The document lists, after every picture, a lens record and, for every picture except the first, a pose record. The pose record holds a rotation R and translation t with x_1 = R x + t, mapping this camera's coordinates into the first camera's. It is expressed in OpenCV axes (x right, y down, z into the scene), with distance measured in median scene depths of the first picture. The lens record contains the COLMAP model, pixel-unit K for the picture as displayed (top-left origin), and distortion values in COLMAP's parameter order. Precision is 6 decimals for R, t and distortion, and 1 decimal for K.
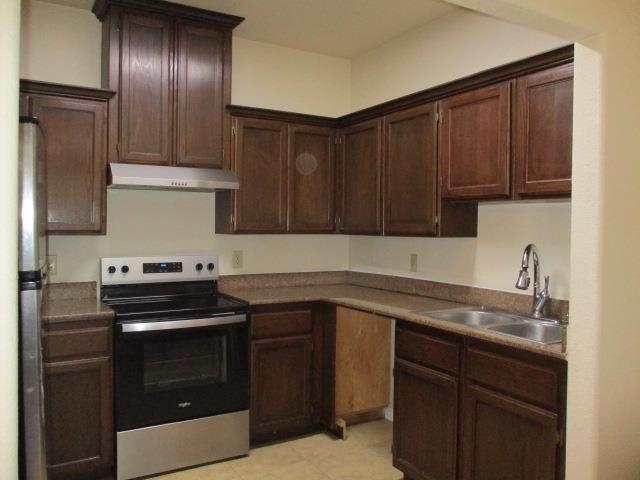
lens RADIAL K [[535.3, 0, 321.4], [0, 535.3, 238.2], [0, 0, 1]] dist [-0.017397, 0.006465]
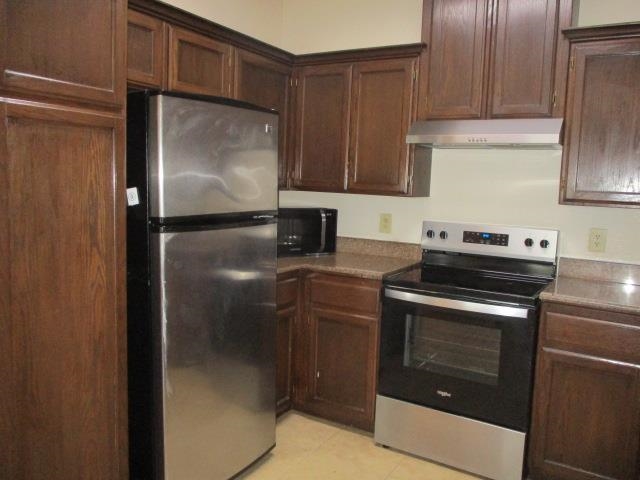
lens RADIAL K [[535.3, 0, 320.0], [0, 535.3, 237.2], [0, 0, 1]] dist [-0.017397, 0.006465]
pose [[0.484983, 0.102630, -0.868481, 0.335990], [-0.052536, 0.994716, 0.088209, -0.009429], [0.872944, 0.002847, 0.487812, 0.347504]]
